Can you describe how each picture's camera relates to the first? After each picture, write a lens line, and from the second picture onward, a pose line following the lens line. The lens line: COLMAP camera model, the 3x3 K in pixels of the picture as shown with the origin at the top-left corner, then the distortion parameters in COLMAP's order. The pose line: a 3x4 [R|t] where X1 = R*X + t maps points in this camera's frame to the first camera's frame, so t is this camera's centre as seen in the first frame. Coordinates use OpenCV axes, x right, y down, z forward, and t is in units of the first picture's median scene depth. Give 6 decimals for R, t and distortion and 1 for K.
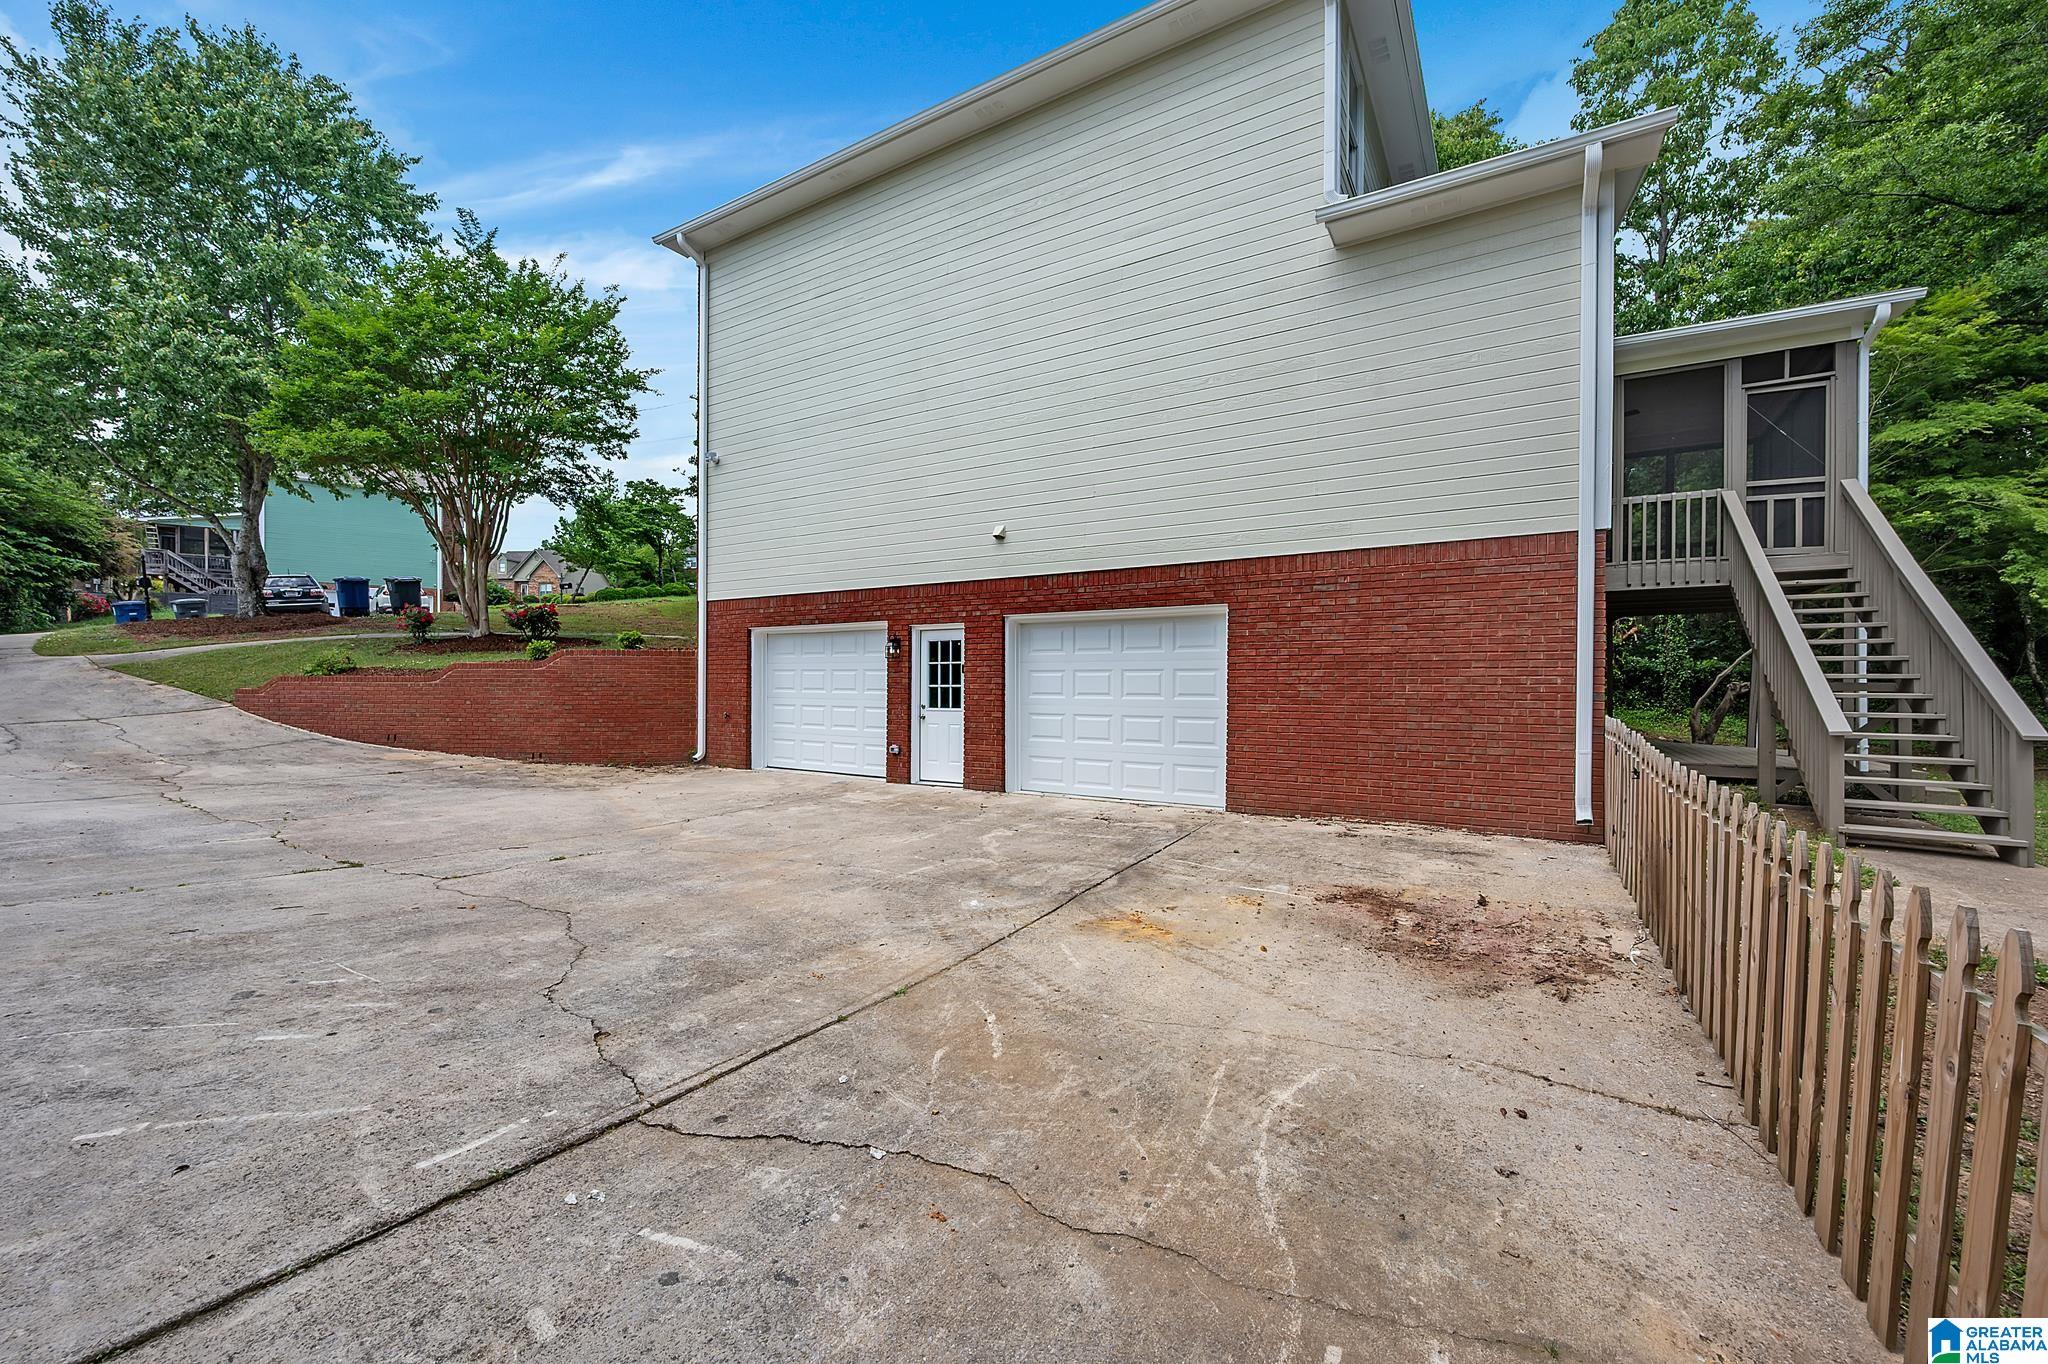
lens RADIAL K [[801.3, 0, 1024.6], [0, 801.3, 690.3], [0, 0, 1]] dist [-0.003646, -0.000189]
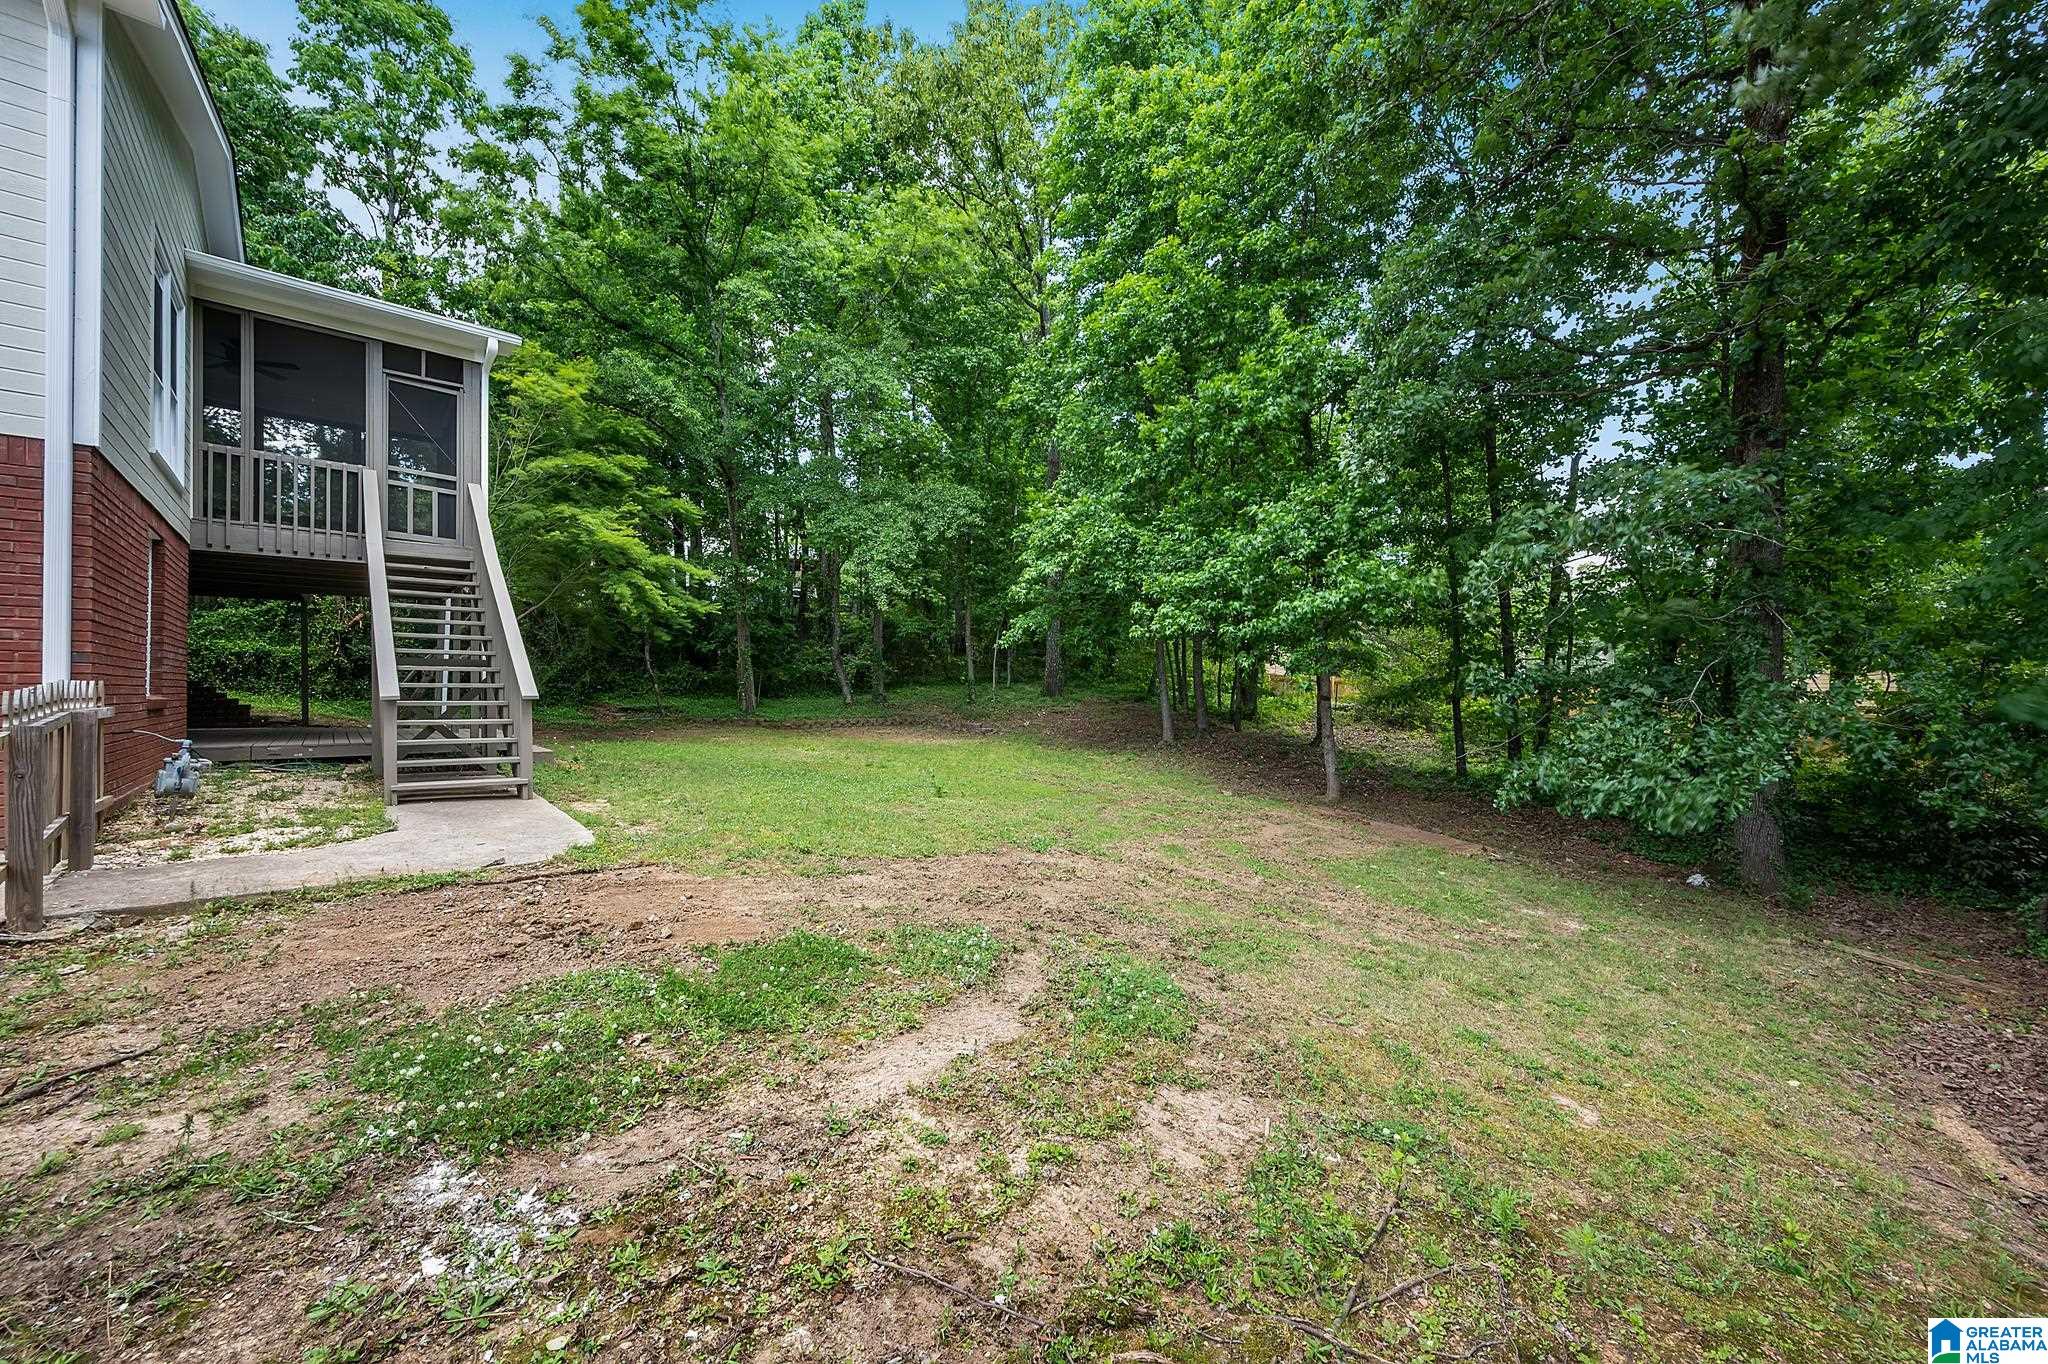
lens RADIAL K [[801.3, 0, 1023.4], [0, 801.3, 690.3], [0, 0, 1]] dist [-0.003646, -0.000189]
pose [[0.298297, -0.002676, 0.954469, 0.173192], [0.003475, 0.999992, 0.001718, 0.030178], [-0.954467, 0.002804, 0.298304, -0.086740]]
